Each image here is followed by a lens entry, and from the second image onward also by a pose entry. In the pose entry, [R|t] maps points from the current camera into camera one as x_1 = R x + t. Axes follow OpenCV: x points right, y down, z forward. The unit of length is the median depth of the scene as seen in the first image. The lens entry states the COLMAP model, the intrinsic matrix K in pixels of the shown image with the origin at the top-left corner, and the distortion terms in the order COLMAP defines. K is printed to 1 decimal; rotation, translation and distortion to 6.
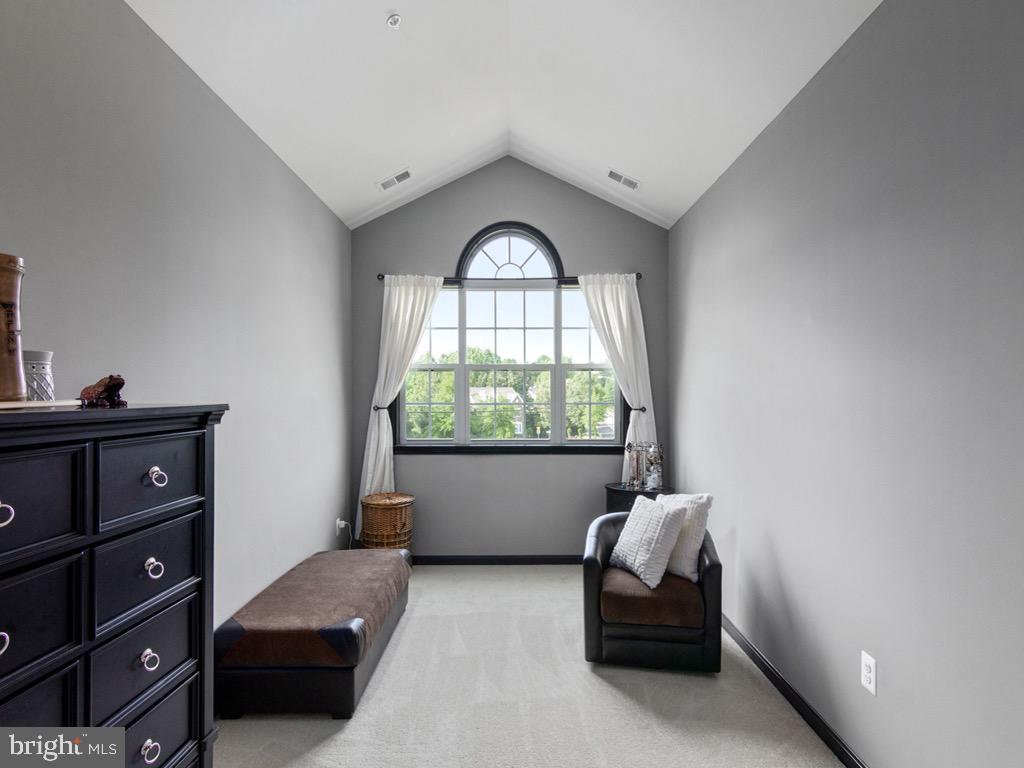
lens RADIAL K [[538.2, 0, 513.2], [0, 538.2, 396.6], [0, 0, 1]] dist [-0.019115, -0.000194]
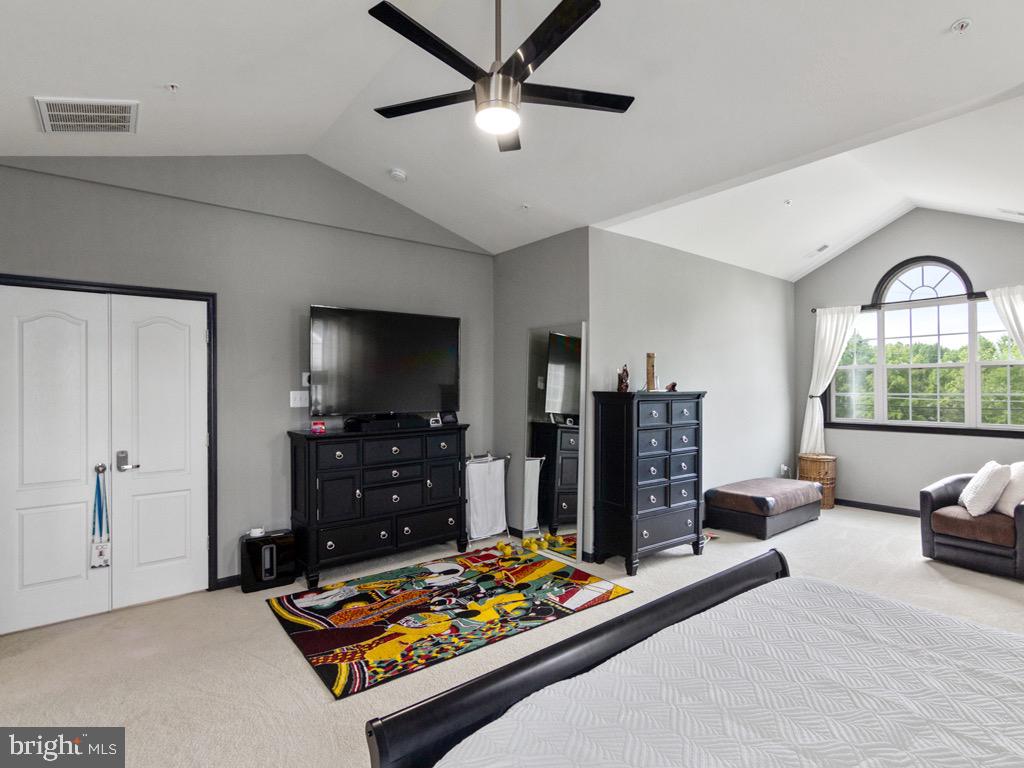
lens RADIAL K [[521.2, 0, 517.3], [0, 521.2, 392.3], [0, 0, 1]] dist [-0.003792, -0.000095]
pose [[0.625894, 0.005351, -0.779890, 0.386088], [-0.001251, 0.999982, 0.005858, 0.001715], [0.779907, -0.002691, 0.625890, -0.590451]]
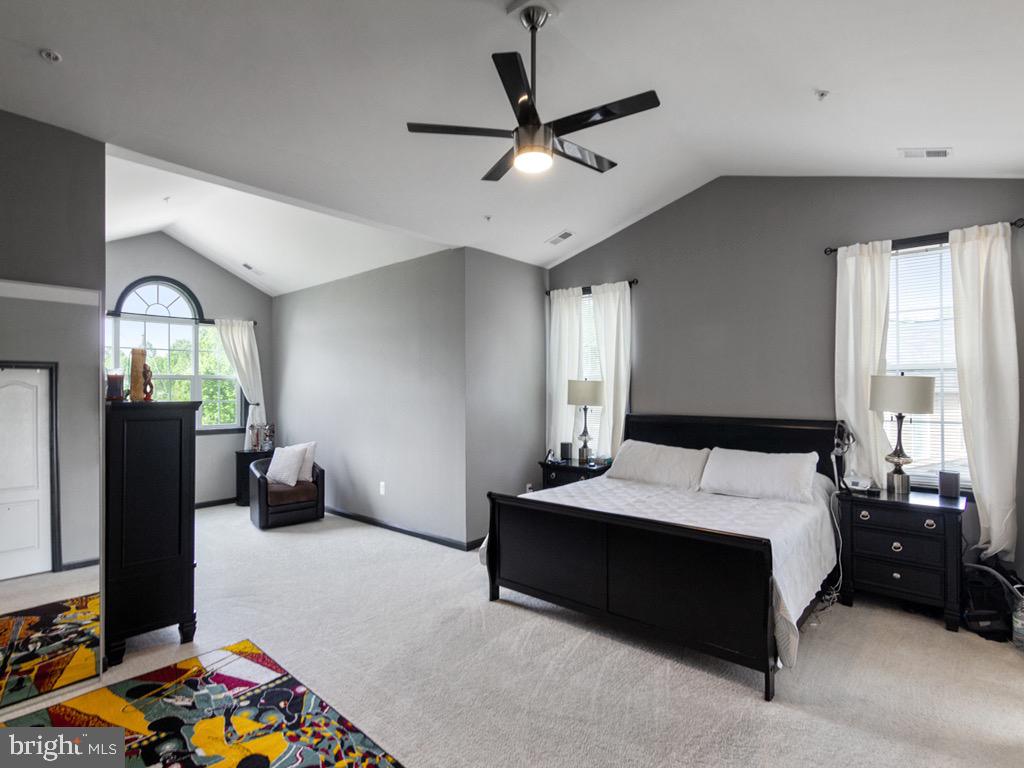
lens RADIAL K [[521.2, 0, 517.3], [0, 521.2, 392.3], [0, 0, 1]] dist [-0.003792, -0.000095]
pose [[0.648195, -0.006340, 0.761448, -0.469180], [0.014792, 0.999881, -0.004267, 0.005704], [-0.761331, 0.014029, 0.648212, -0.651077]]
